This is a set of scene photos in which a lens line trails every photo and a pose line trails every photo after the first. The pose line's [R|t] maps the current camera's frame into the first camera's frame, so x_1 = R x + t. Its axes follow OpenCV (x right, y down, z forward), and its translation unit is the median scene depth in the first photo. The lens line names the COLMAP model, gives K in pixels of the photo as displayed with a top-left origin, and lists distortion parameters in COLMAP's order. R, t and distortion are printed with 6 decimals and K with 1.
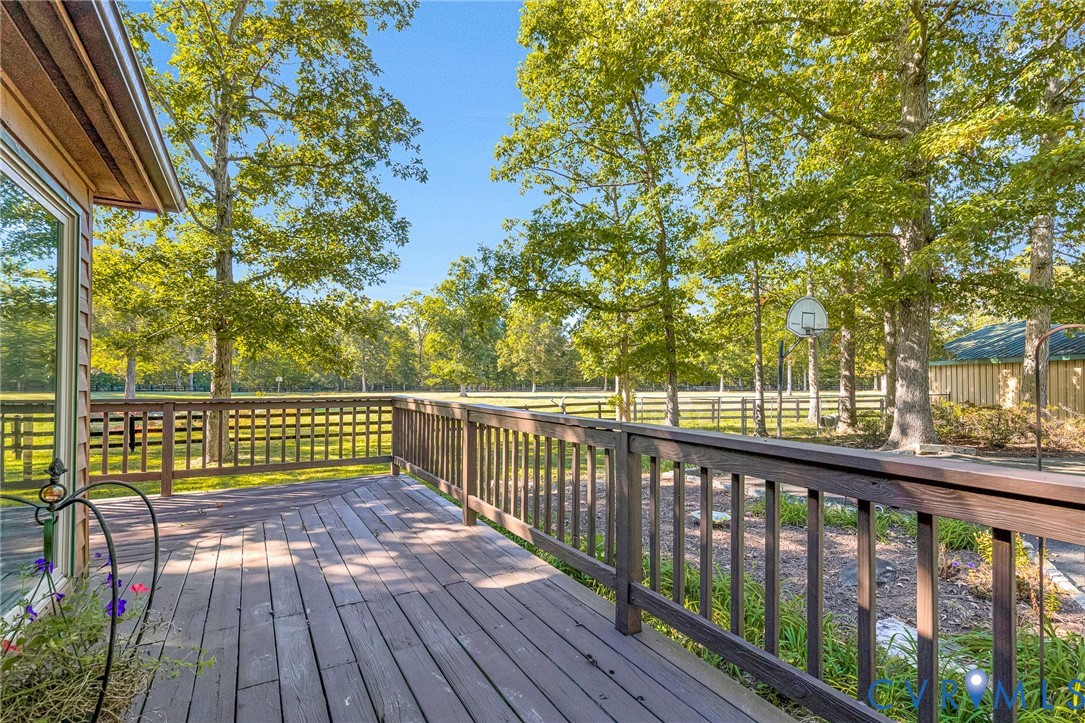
lens RADIAL K [[513.2, 0, 538.3], [0, 513.2, 373.3], [0, 0, 1]] dist [0.003198, 0.000325]
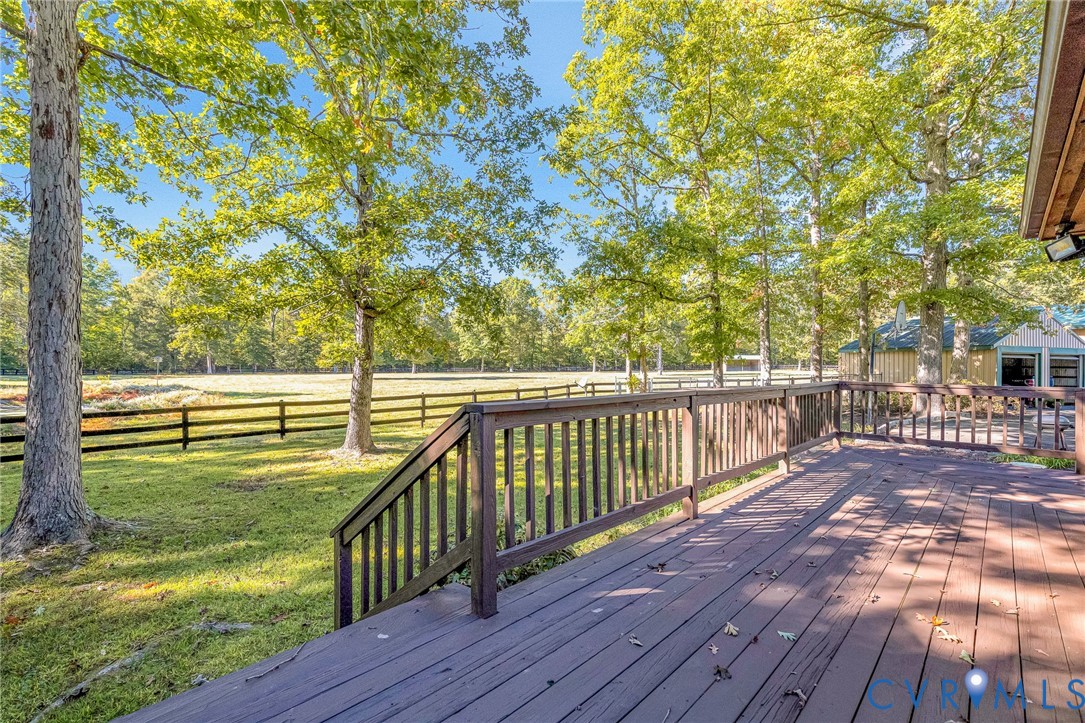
lens RADIAL K [[516.9, 0, 542.5], [0, 516.9, 361.5], [0, 0, 1]] dist [0.004800, 0.000597]
pose [[0.942807, 0.001890, 0.333334, -0.399202], [-0.006867, 0.999882, 0.013751, -0.003845], [-0.333269, -0.015254, 0.942708, 0.029199]]
